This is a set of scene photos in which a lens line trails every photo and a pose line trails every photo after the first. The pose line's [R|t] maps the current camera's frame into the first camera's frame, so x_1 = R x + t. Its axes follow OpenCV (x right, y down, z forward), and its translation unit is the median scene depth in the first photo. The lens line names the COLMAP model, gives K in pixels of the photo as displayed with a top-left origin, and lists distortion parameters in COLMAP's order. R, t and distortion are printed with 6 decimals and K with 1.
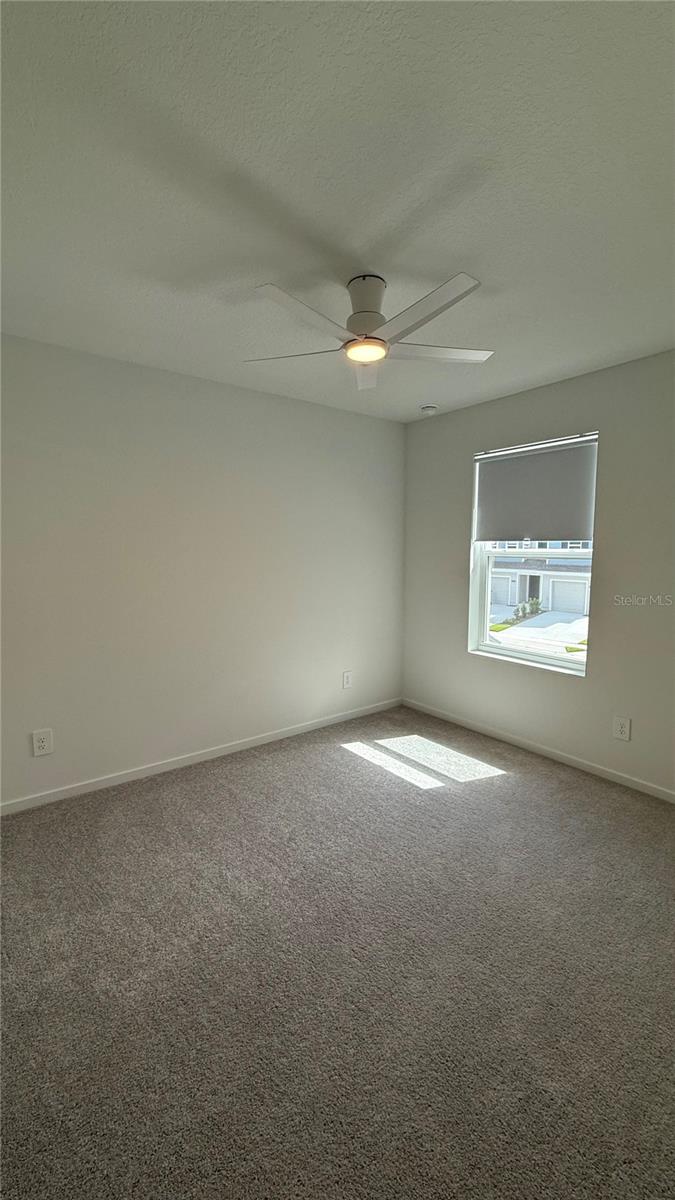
lens RADIAL K [[484.3, 0, 336.2], [0, 484.3, 602.1], [0, 0, 1]] dist [0.003010, 0.000160]
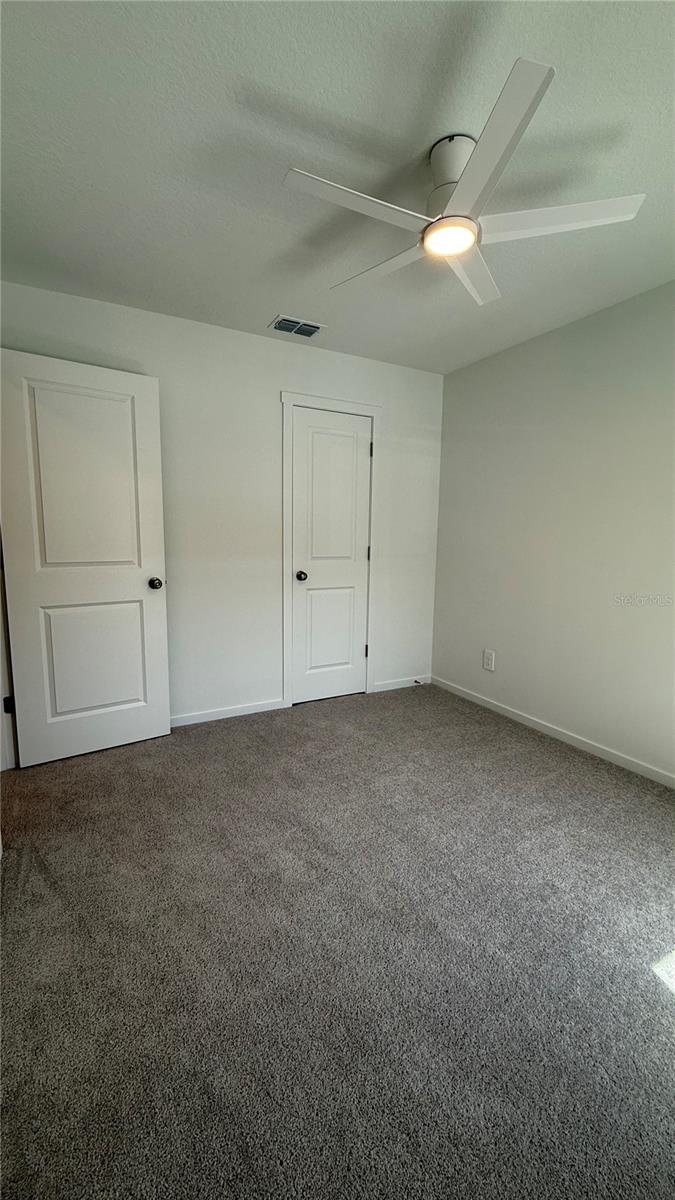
lens RADIAL K [[484.3, 0, 335.8], [0, 484.3, 598.2], [0, 0, 1]] dist [0.003010, 0.000160]
pose [[-0.160250, 0.124956, -0.979135, 0.690976], [-0.123425, 0.981633, 0.145475, -0.012653], [0.979330, 0.144162, -0.141884, 0.730265]]
